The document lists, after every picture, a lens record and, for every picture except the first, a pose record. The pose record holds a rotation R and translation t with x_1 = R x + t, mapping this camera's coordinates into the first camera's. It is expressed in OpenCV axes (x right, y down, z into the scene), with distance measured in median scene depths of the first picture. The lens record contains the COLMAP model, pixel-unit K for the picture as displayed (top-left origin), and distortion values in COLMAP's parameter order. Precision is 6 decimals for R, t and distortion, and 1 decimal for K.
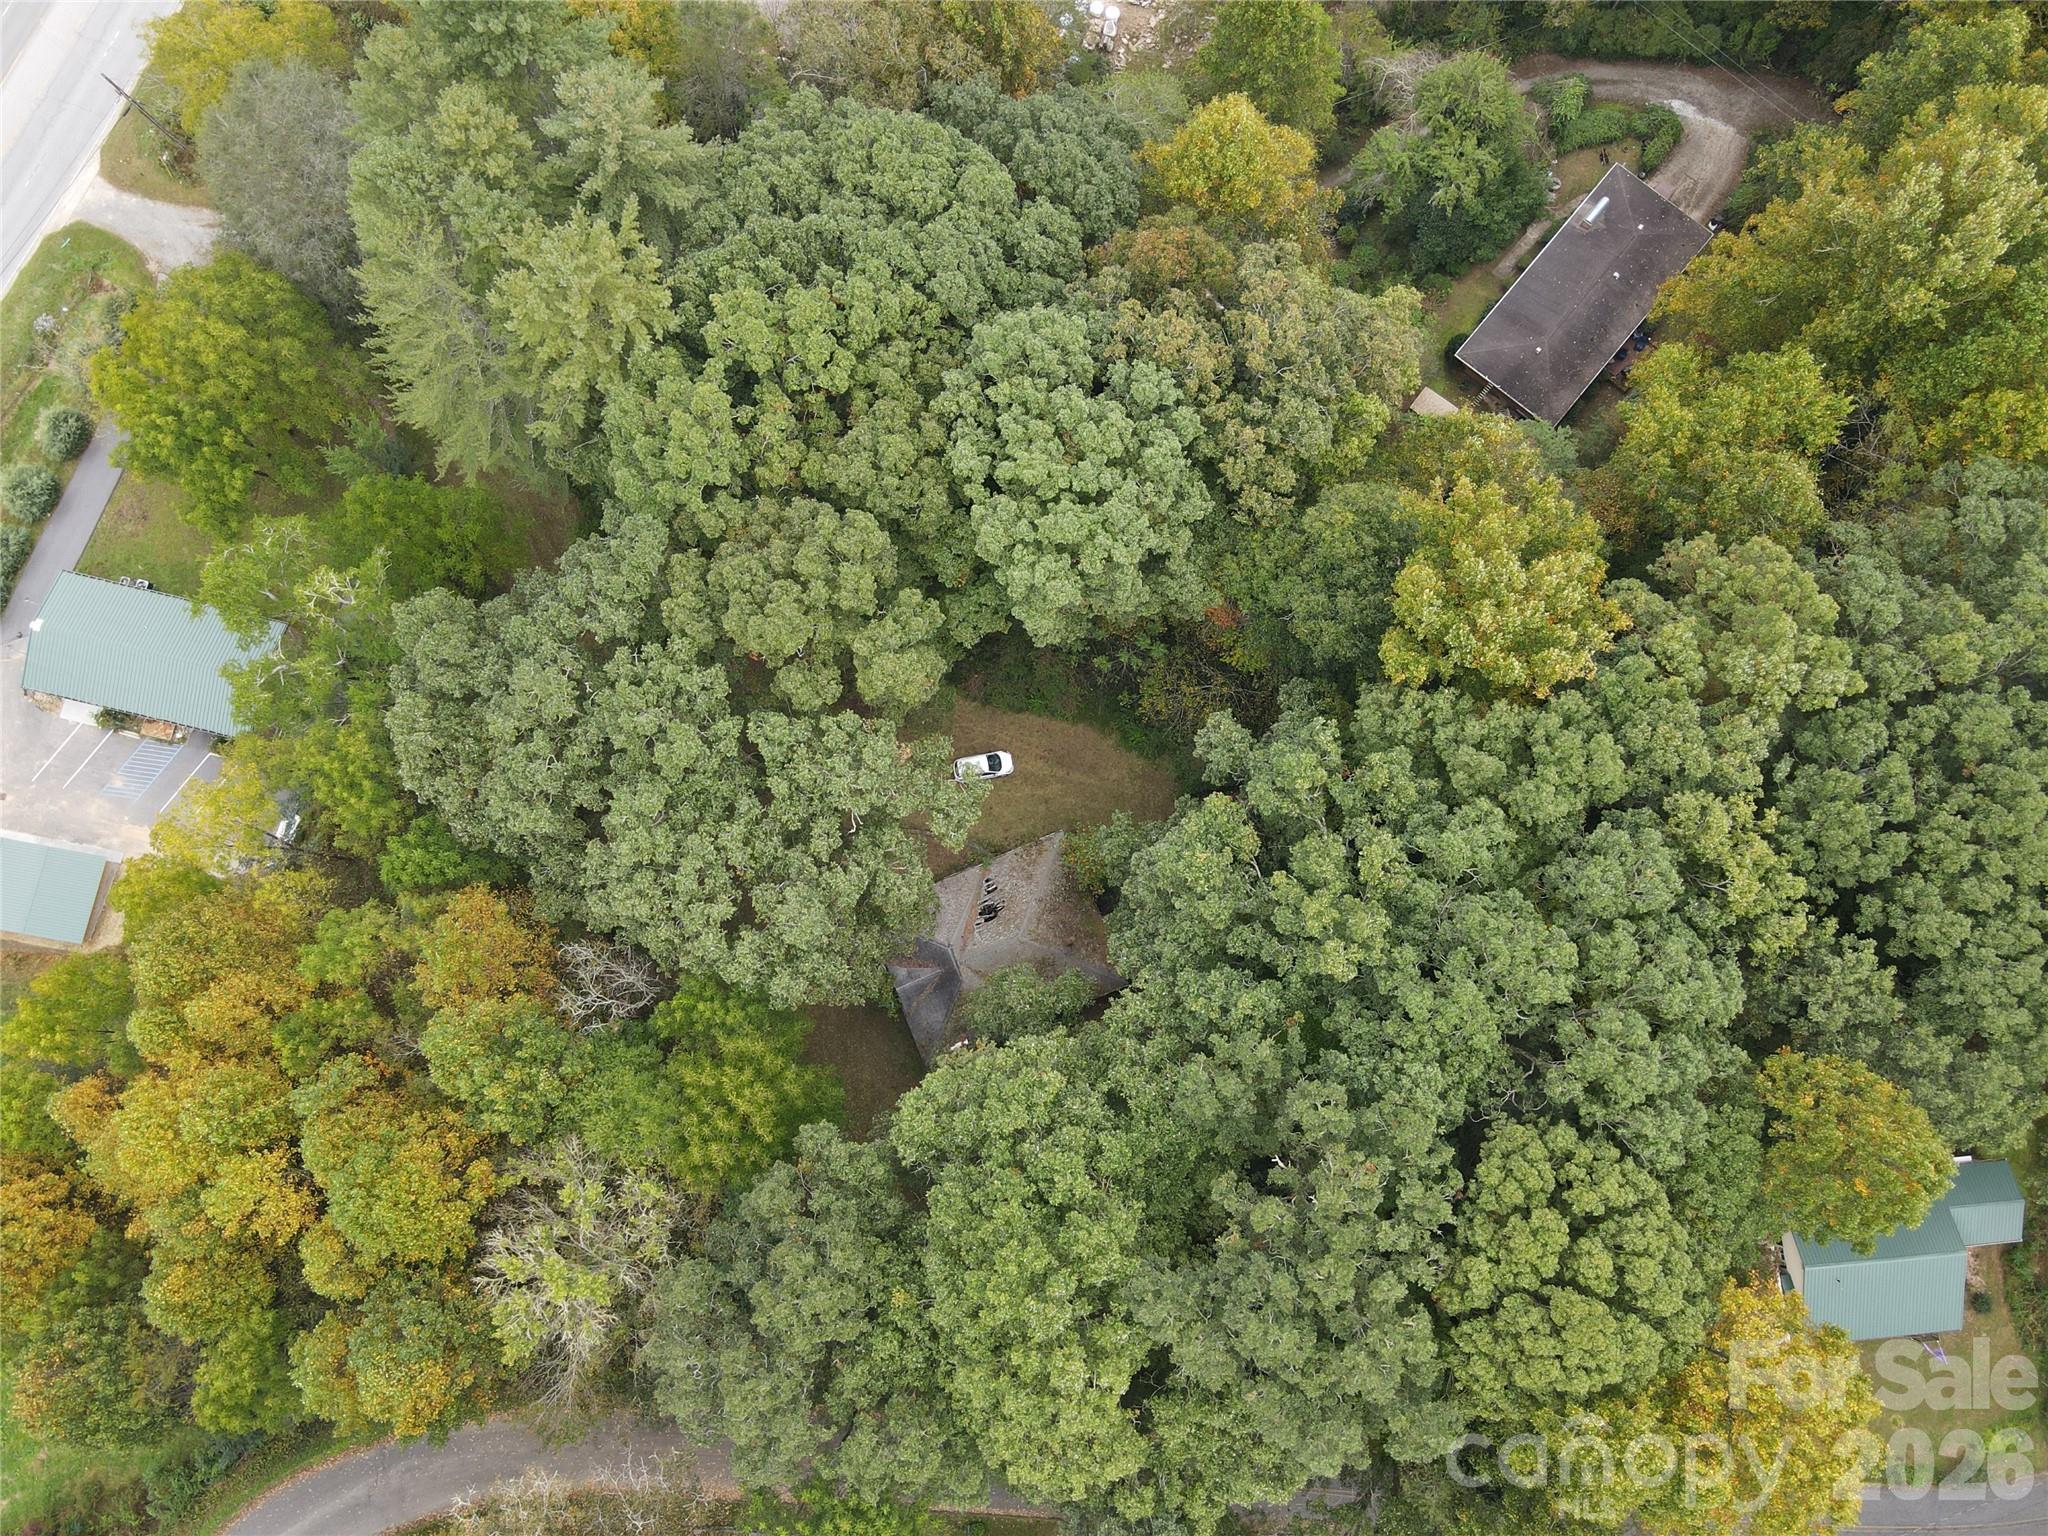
lens RADIAL K [[1429.4, 0, 1045.0], [0, 1429.4, 765.9], [0, 0, 1]] dist [0.032106, 0.003181]
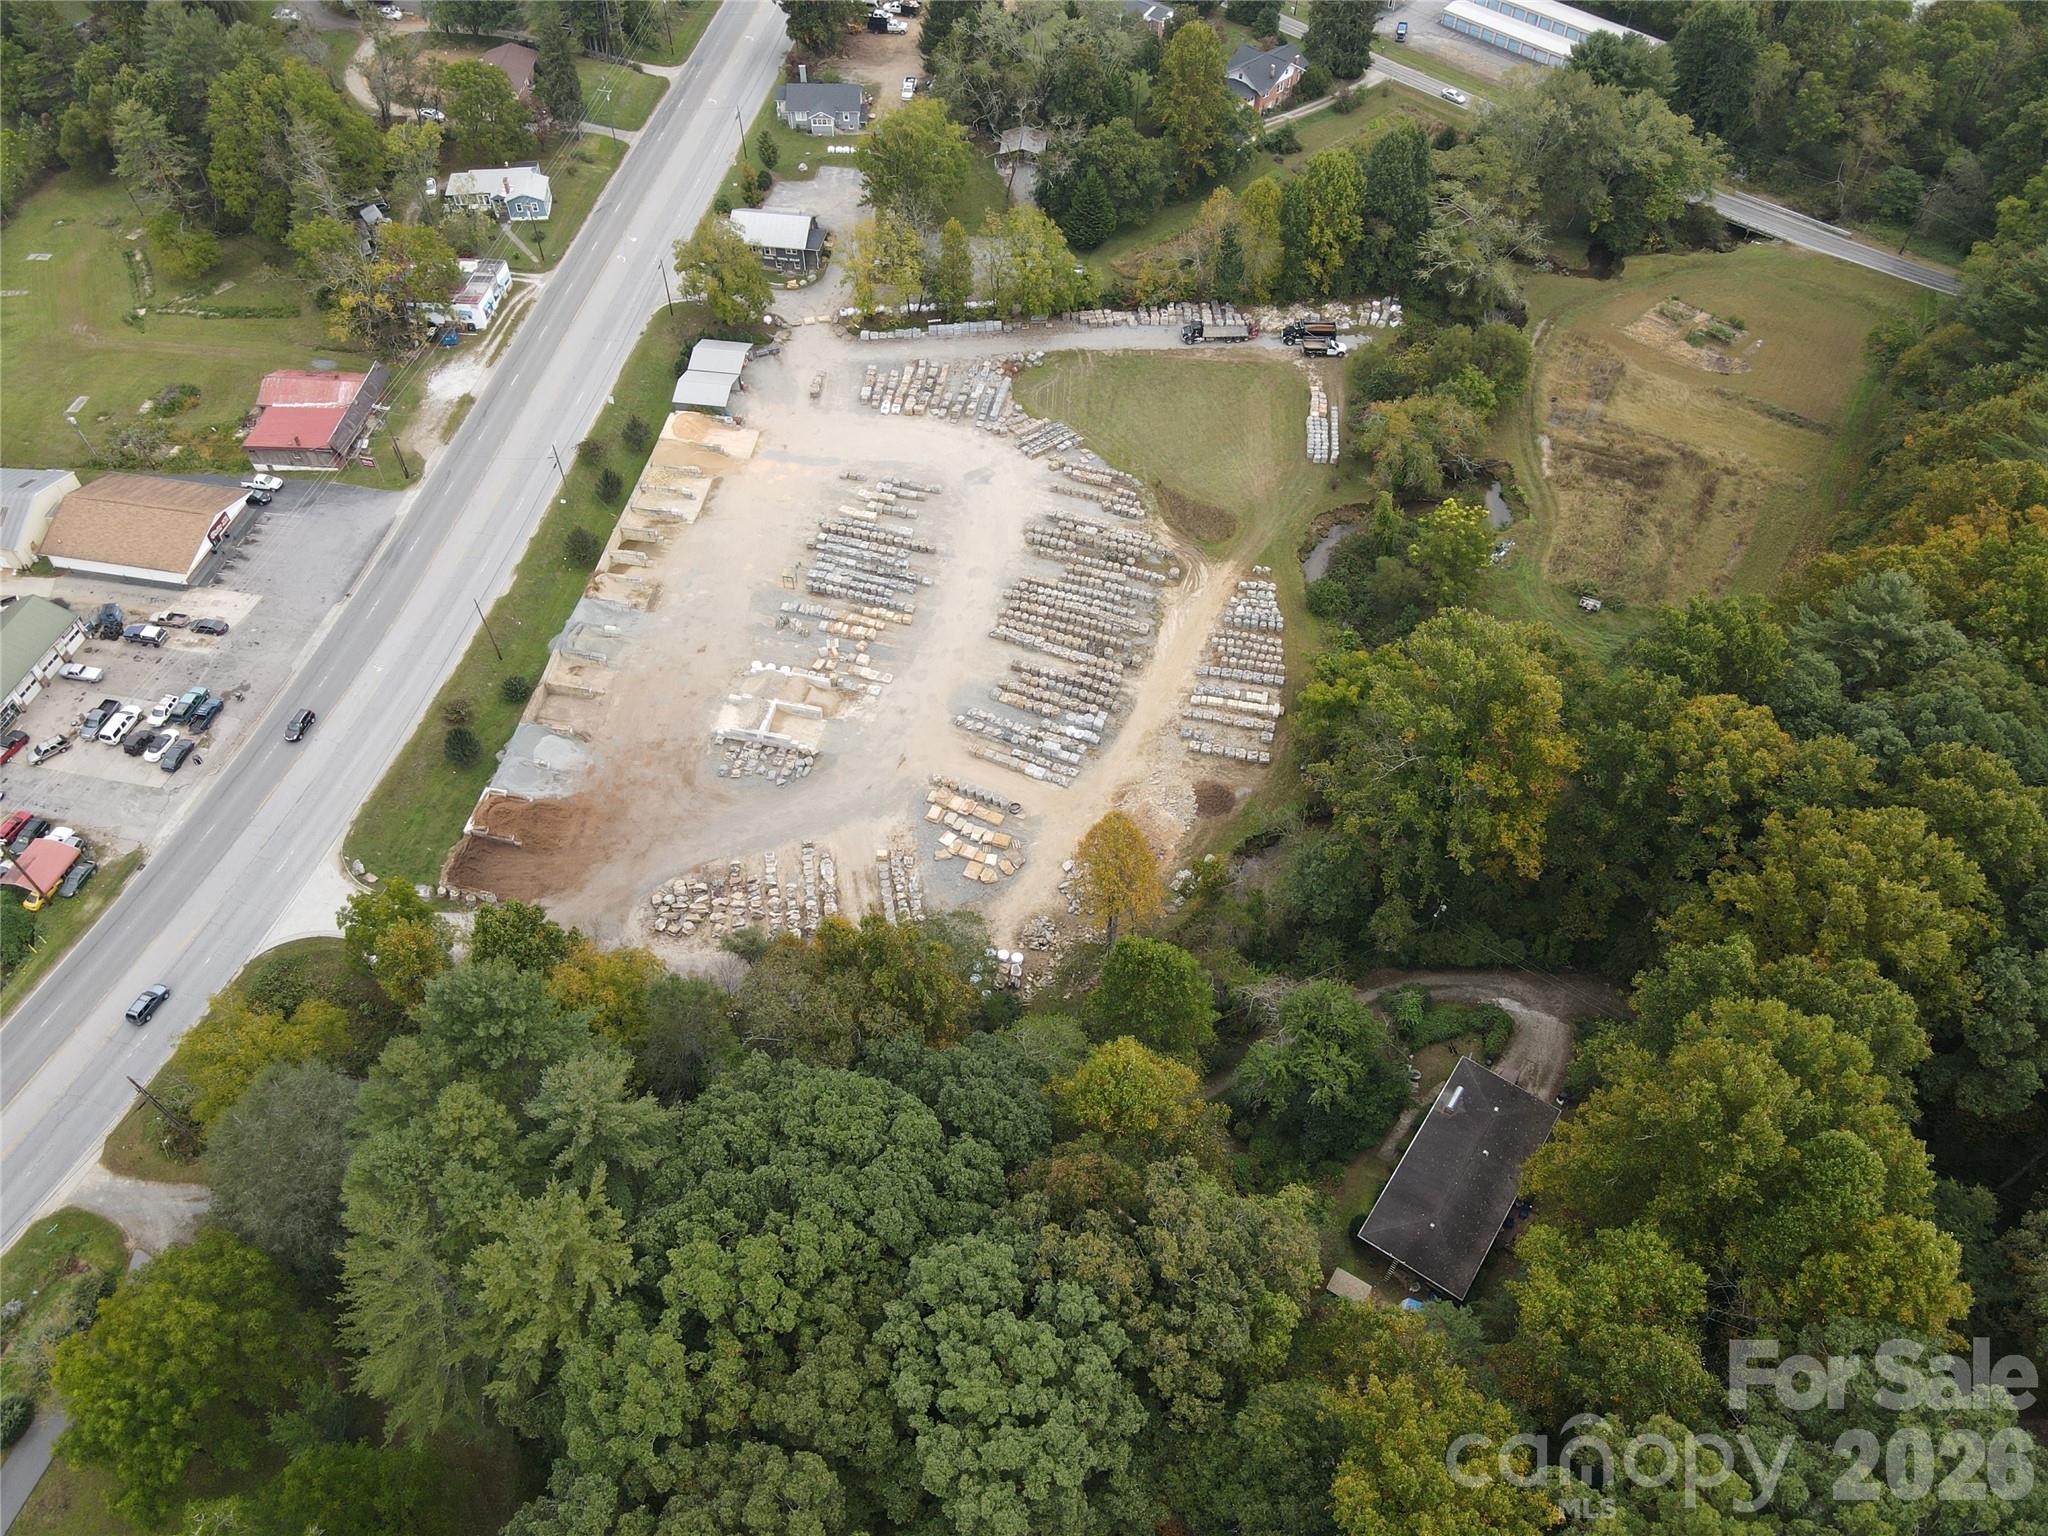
lens RADIAL K [[1540.4, 0, 1024.0], [0, 1540.4, 768.0], [0, 0, 1]] dist [0.006023, 0.010934]
pose [[0.996467, -0.073970, 0.039767, 0.017037], [0.083930, 0.860340, -0.502764, -0.029579], [0.002976, 0.504325, 0.863509, -0.197831]]
